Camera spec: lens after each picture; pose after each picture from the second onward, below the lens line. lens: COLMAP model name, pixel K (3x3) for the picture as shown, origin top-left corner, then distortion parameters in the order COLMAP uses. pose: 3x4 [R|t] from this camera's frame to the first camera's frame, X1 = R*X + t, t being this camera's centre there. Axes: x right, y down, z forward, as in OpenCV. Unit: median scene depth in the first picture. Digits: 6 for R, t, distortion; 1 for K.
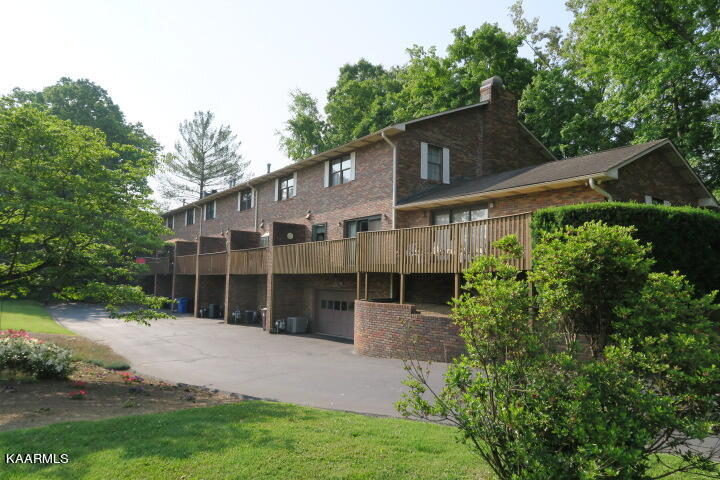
lens RADIAL K [[494.5, 0, 360.0], [0, 494.5, 240.0], [0, 0, 1]] dist [-0.038237, 0.007484]
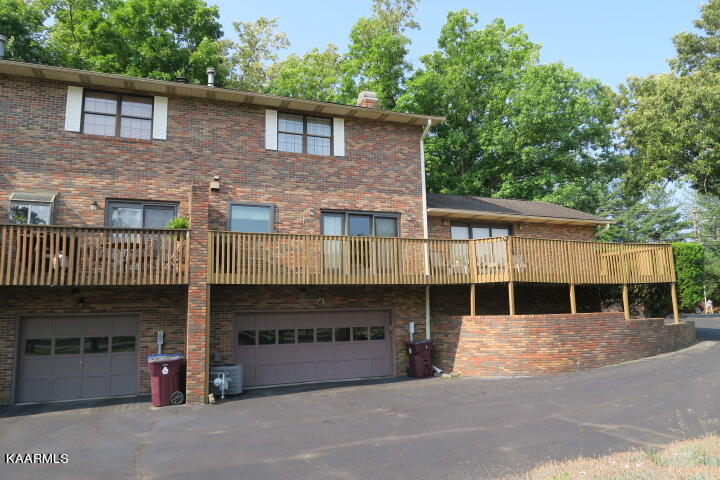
lens RADIAL K [[494.5, 0, 360.0], [0, 494.5, 240.0], [0, 0, 1]] dist [-0.038237, 0.007484]
pose [[0.268678, 0.101125, 0.957907, -0.751444], [-0.061184, 0.994257, -0.087801, 0.067809], [-0.961285, -0.035019, 0.273323, 0.849942]]
